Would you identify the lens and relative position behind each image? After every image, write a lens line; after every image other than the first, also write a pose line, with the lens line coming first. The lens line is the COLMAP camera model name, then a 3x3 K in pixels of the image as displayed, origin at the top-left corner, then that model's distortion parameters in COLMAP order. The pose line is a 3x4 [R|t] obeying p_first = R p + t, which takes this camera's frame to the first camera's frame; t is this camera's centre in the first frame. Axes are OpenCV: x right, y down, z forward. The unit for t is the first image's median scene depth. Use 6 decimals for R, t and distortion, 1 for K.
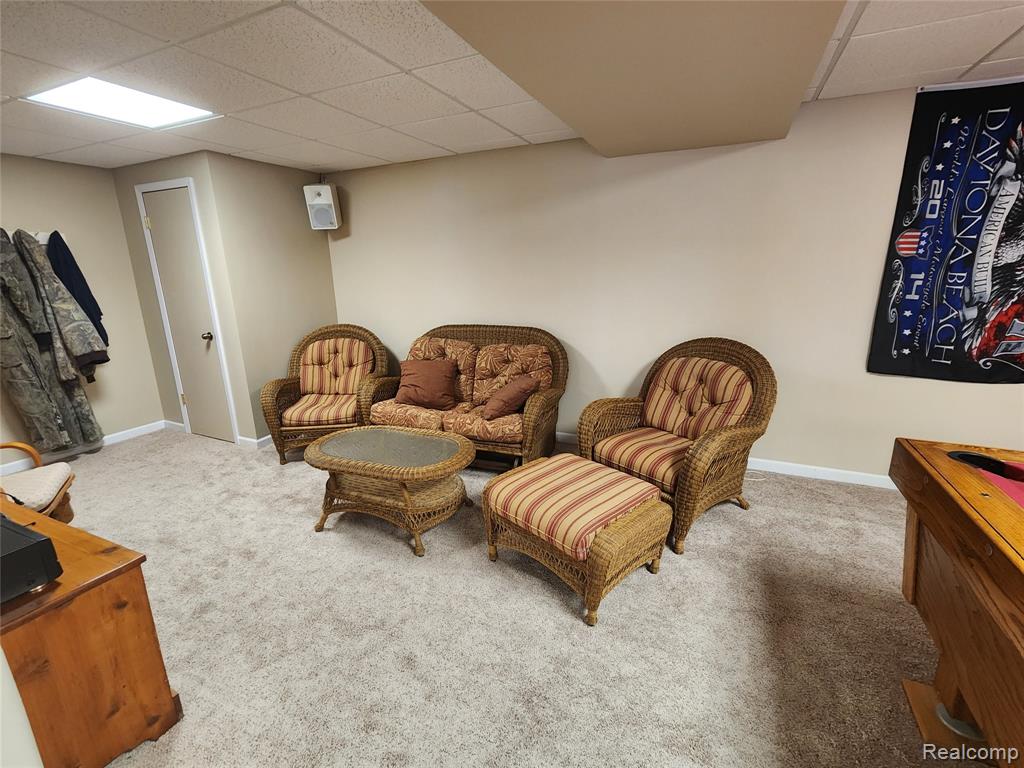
lens RADIAL K [[450.5, 0, 512.0], [0, 450.5, 384.0], [0, 0, 1]] dist [-0.001652, 0.000165]
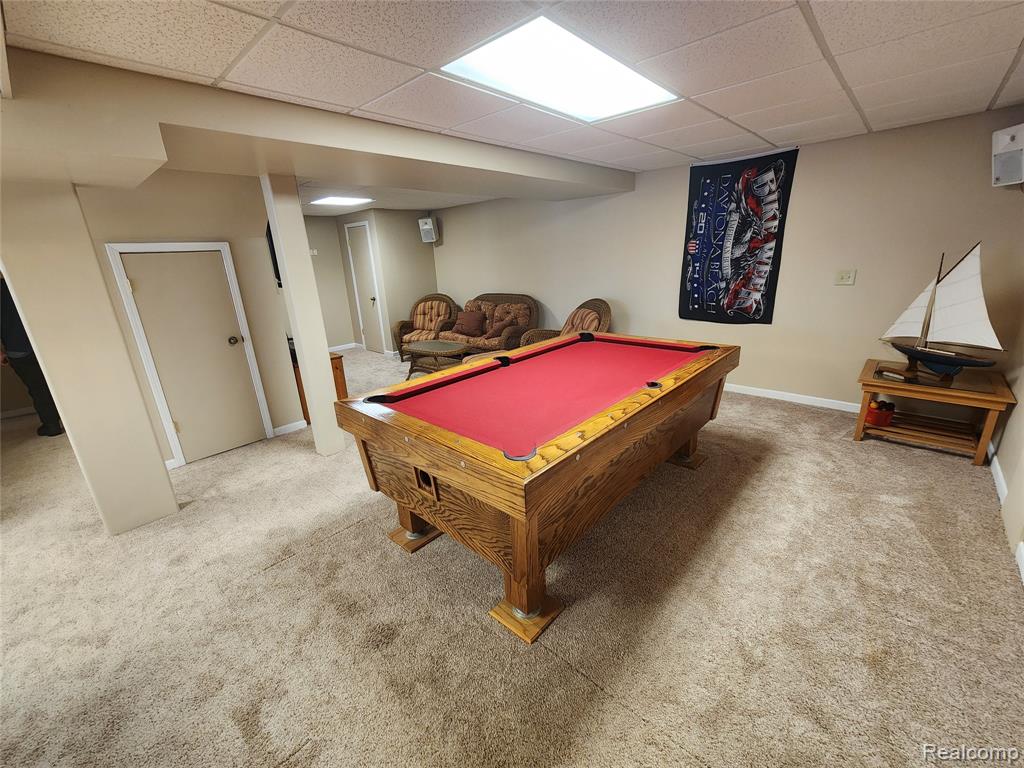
lens RADIAL K [[416.7, 0, 515.6], [0, 416.7, 381.5], [0, 0, 1]] dist [-0.000993, -0.000356]
pose [[0.953735, 0.063488, -0.293868, 0.575838], [-0.046776, 0.996881, 0.063561, 0.130547], [0.296987, -0.046875, 0.953730, -0.693467]]
